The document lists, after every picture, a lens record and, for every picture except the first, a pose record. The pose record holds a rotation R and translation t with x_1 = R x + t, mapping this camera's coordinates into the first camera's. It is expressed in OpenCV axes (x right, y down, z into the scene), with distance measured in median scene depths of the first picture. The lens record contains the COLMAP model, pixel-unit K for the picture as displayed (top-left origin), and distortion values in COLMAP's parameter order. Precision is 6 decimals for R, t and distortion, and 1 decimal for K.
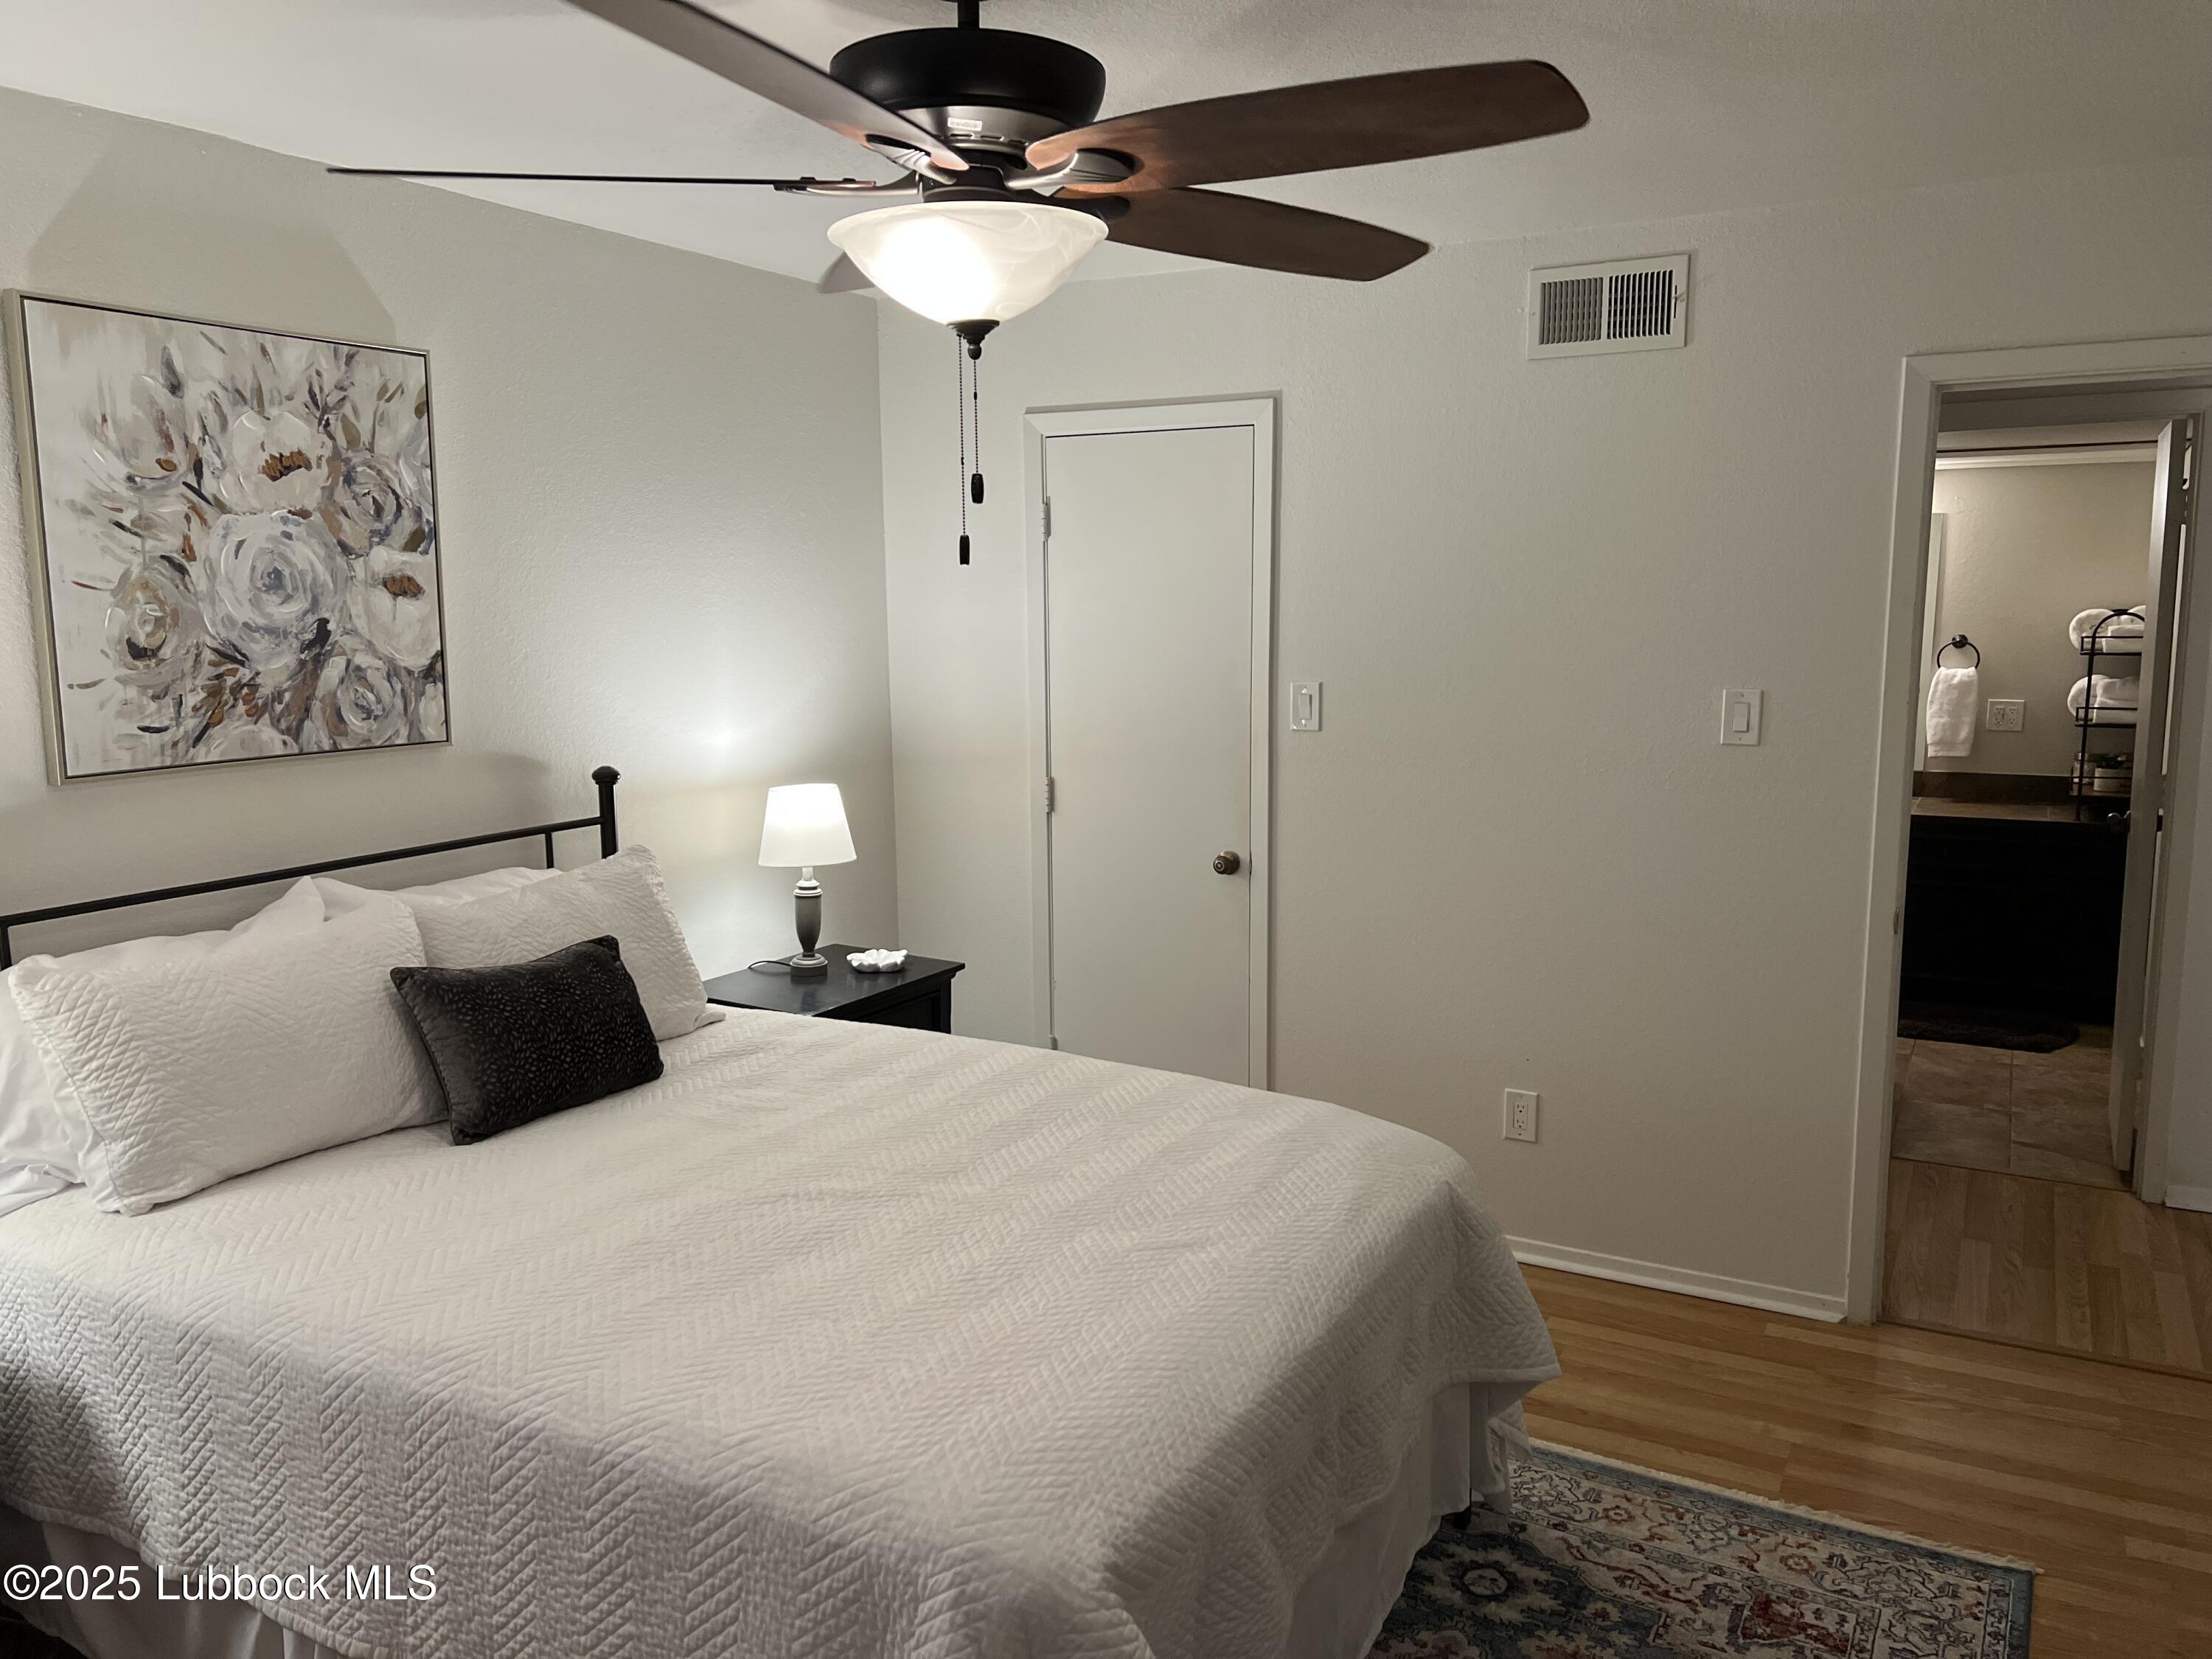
lens RADIAL K [[1681.2, 0, 1099.1], [0, 1681.2, 833.3], [0, 0, 1]] dist [0.057112, -0.059692]
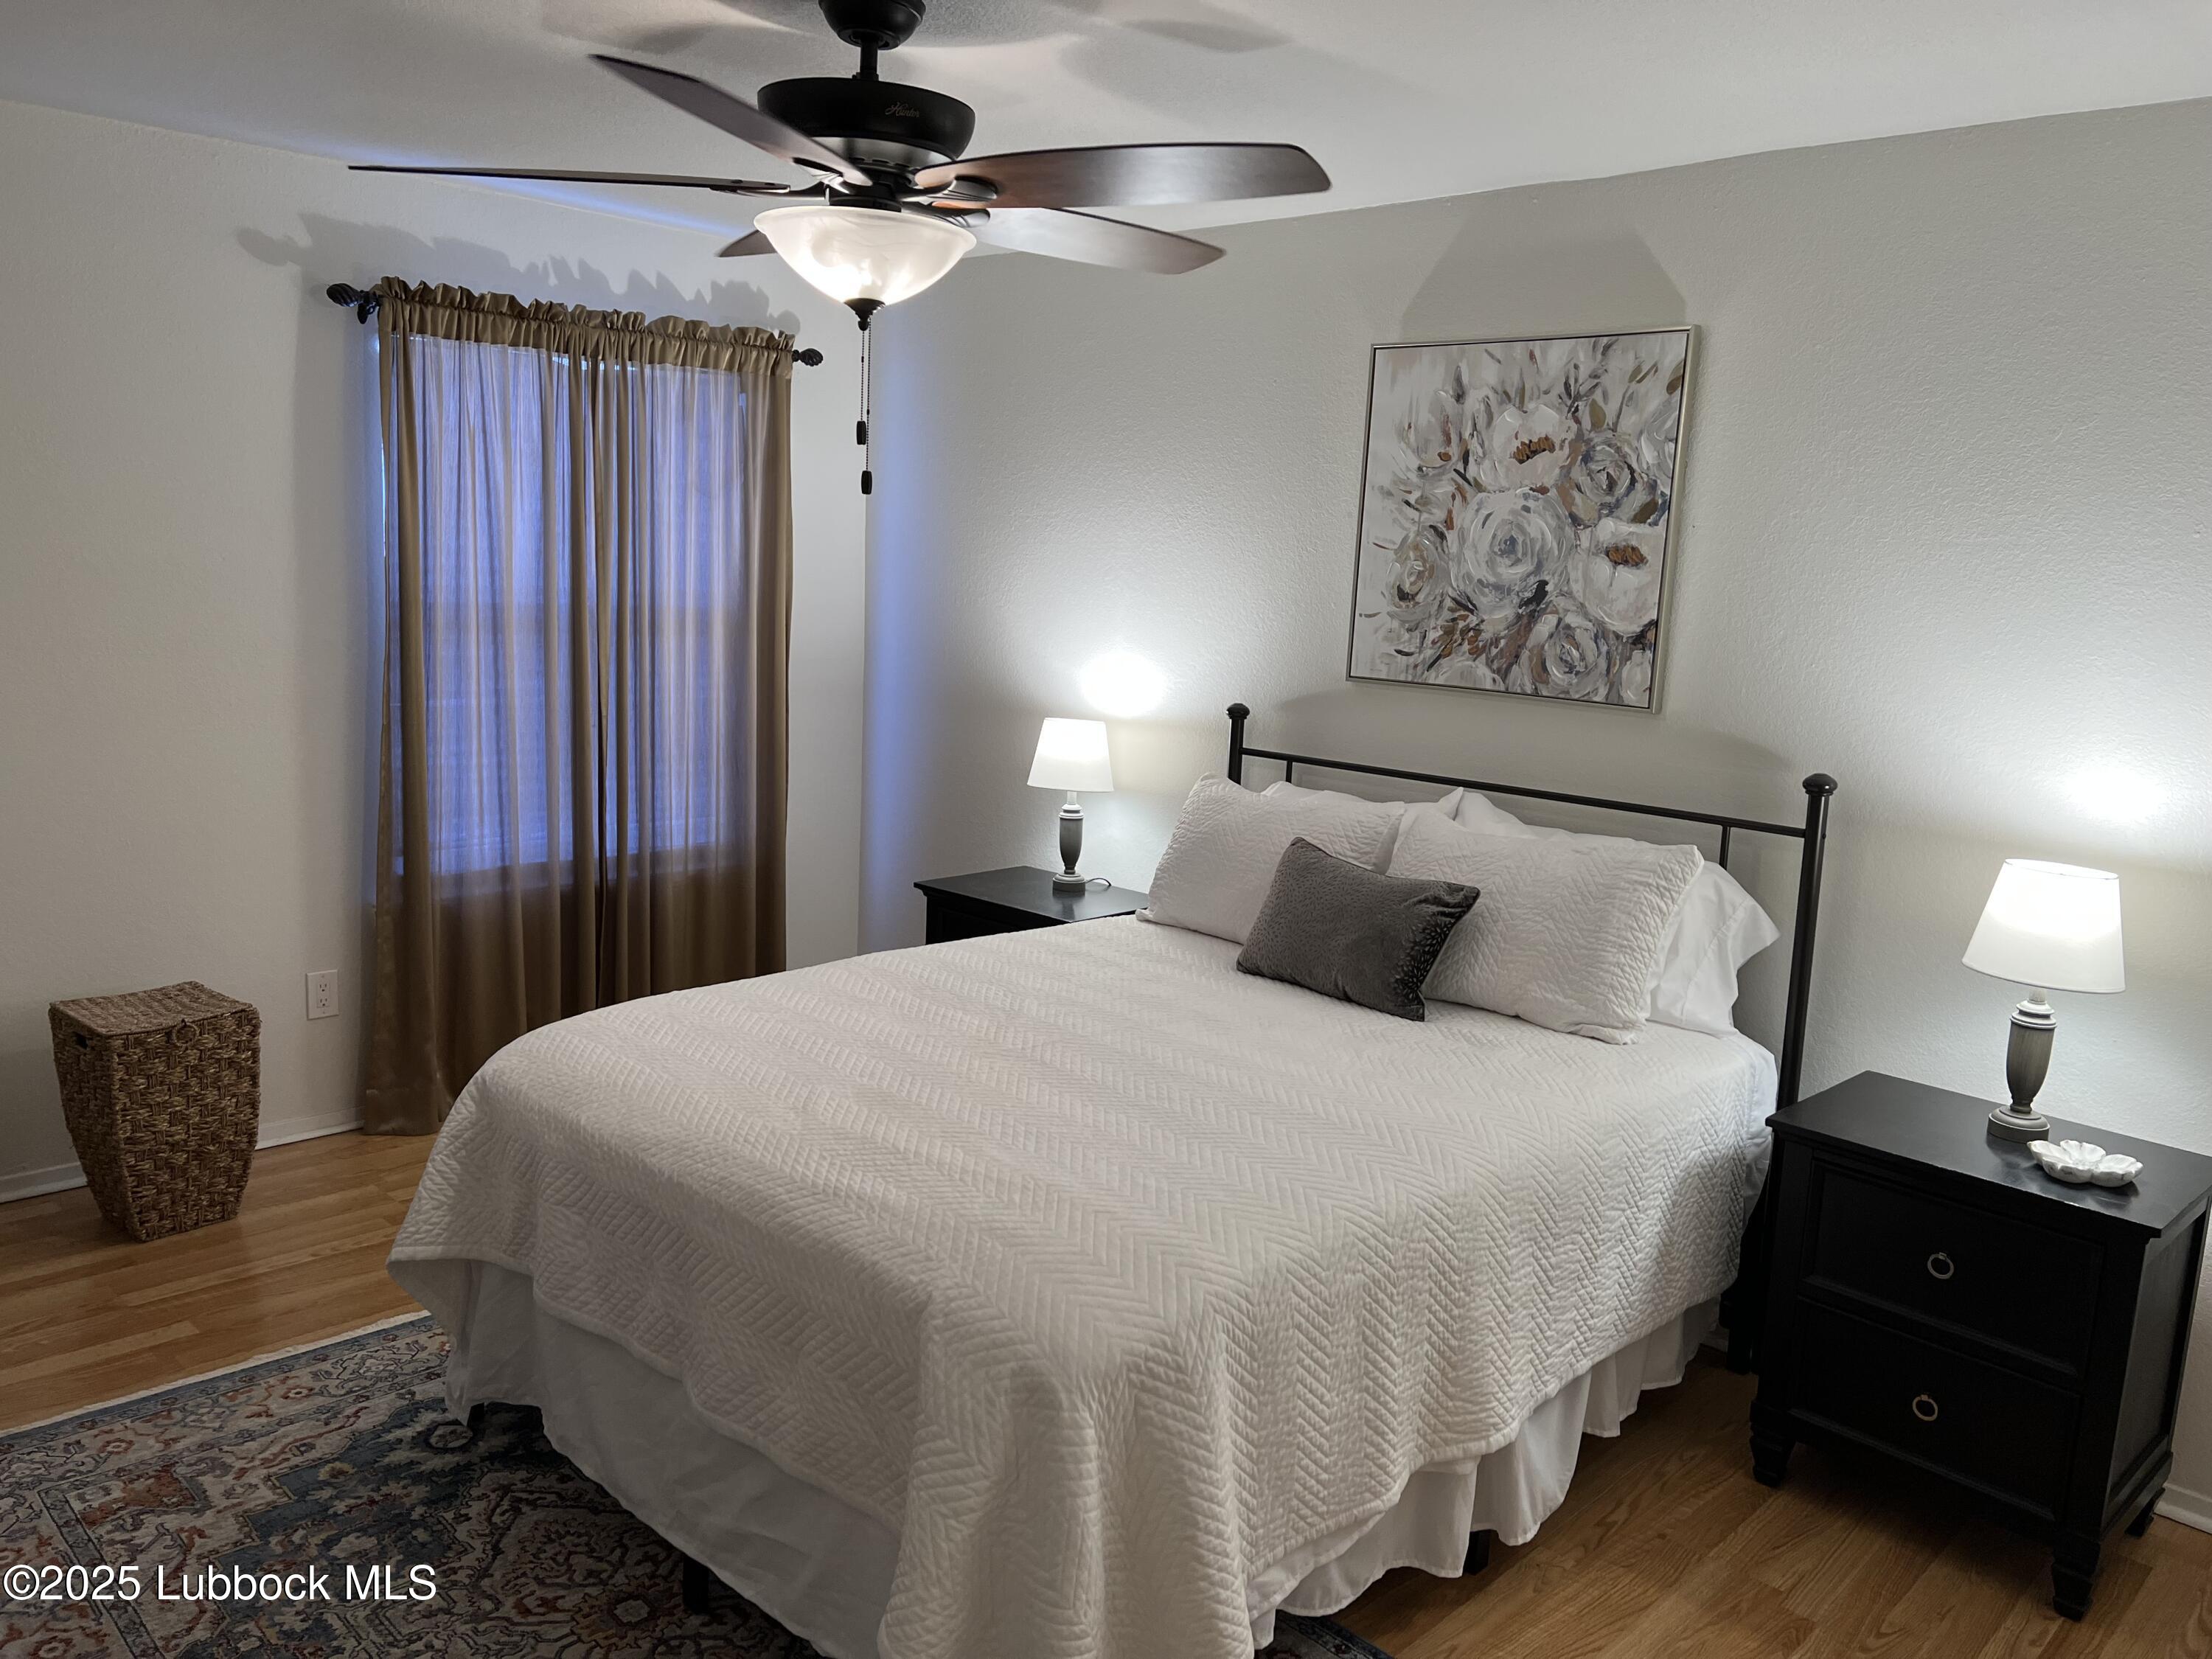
lens RADIAL K [[1681.2, 0, 1099.1], [0, 1681.2, 833.3], [0, 0, 1]] dist [0.057112, -0.059692]
pose [[-0.264548, 0.149157, -0.952768, 0.783425], [-0.189024, 0.960782, 0.202897, -0.143553], [0.945666, 0.233772, -0.225979, 1.059530]]
